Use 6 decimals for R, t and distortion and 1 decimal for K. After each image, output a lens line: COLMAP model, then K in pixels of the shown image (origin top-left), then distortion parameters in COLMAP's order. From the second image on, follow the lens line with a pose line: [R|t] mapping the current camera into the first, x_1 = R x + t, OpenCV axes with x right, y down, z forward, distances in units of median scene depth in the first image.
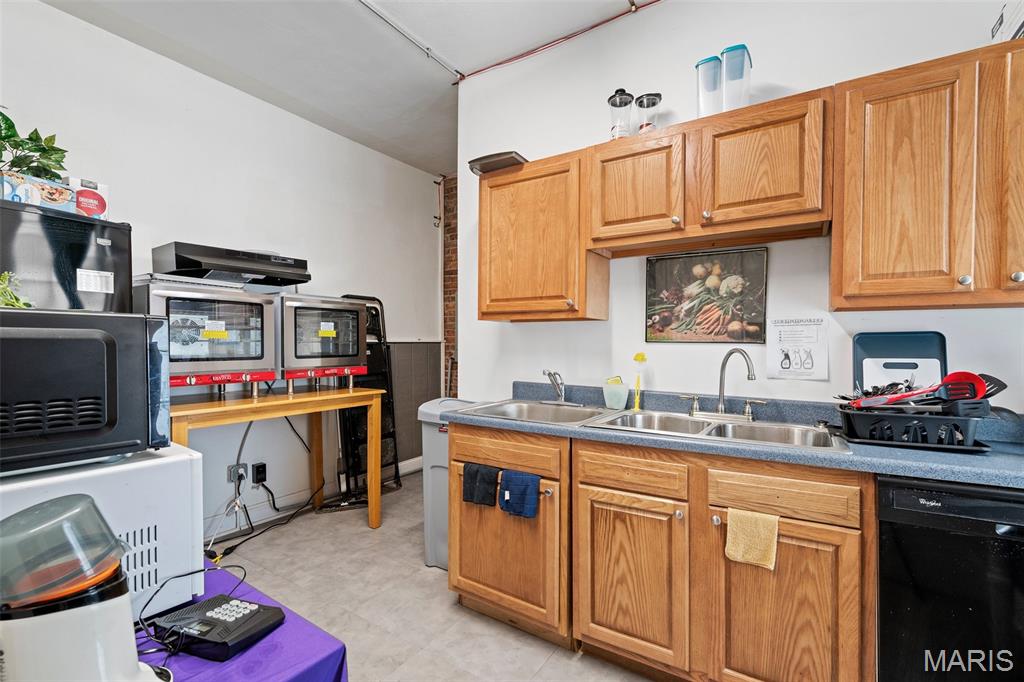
lens RADIAL K [[445.7, 0, 506.0], [0, 445.7, 341.1], [0, 0, 1]] dist [0.001797, -0.000025]
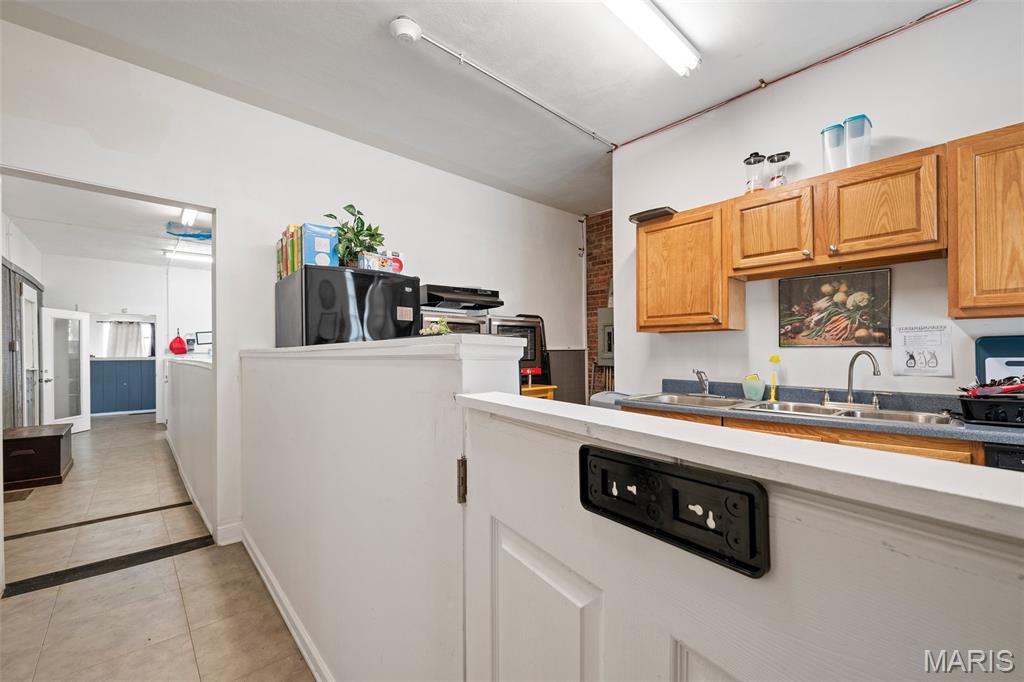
lens RADIAL K [[406.3, 0, 520.8], [0, 406.3, 344.5], [0, 0, 1]] dist [0.001919, -0.000326]
pose [[0.972620, -0.013905, -0.231985, -0.136665], [0.010852, 0.999837, -0.014429, 0.004219], [0.232147, 0.011517, 0.972612, -0.299144]]
